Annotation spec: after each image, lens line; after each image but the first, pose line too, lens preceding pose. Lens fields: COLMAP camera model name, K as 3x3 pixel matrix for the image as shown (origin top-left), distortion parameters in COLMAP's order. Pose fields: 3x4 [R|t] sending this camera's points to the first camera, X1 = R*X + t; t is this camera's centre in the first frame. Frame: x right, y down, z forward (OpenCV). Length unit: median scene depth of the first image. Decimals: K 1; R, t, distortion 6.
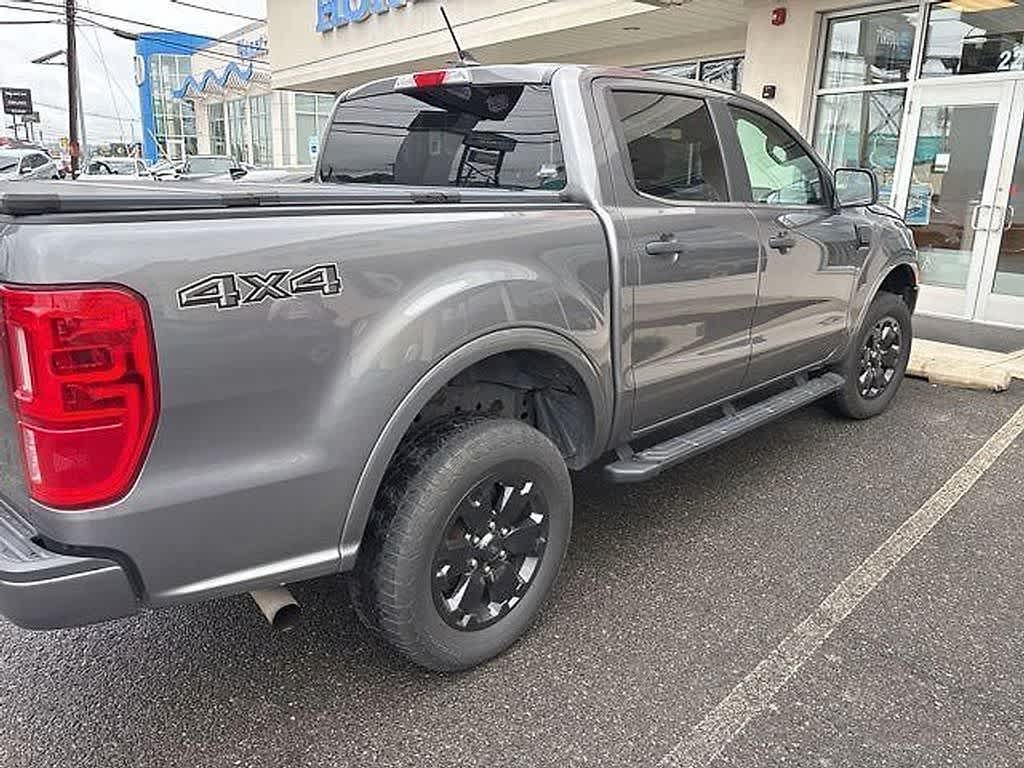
lens RADIAL K [[771.6, 0, 520.4], [0, 771.6, 367.6], [0, 0, 1]] dist [0.039321, -0.038436]
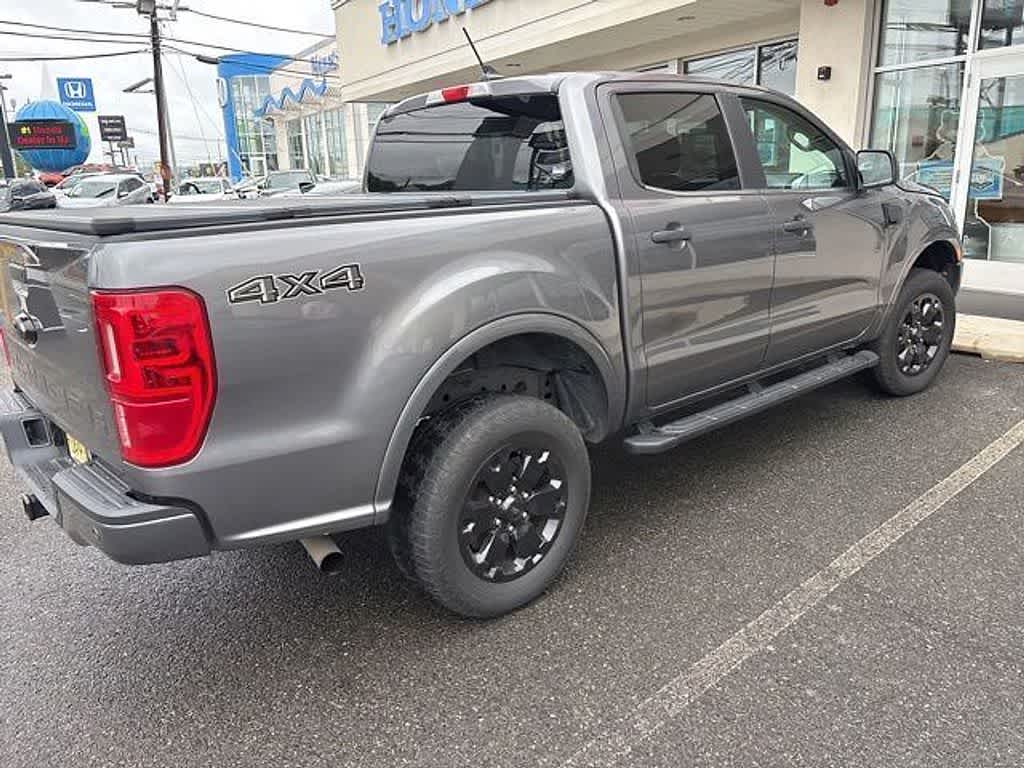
lens RADIAL K [[771.6, 0, 518.8], [0, 771.6, 376.1], [0, 0, 1]] dist [0.039321, -0.038436]
pose [[0.994175, -0.032790, -0.102673, 0.086906], [0.034084, 0.999360, 0.010877, 0.024392], [0.102250, -0.014313, 0.994656, -0.113164]]
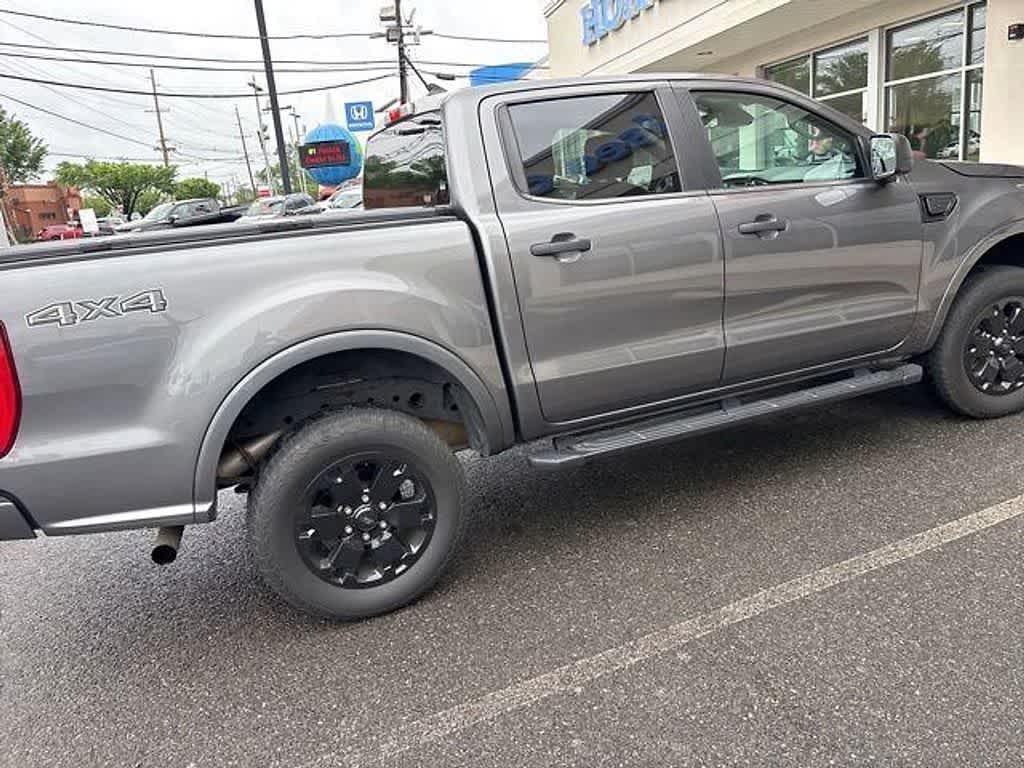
lens RADIAL K [[771.6, 0, 506.8], [0, 771.6, 362.8], [0, 0, 1]] dist [0.039321, -0.038436]
pose [[0.912381, -0.016187, -0.409022, 0.598351], [0.014535, 0.999869, -0.007146, 0.008331], [0.409084, 0.000575, 0.912496, 0.019570]]
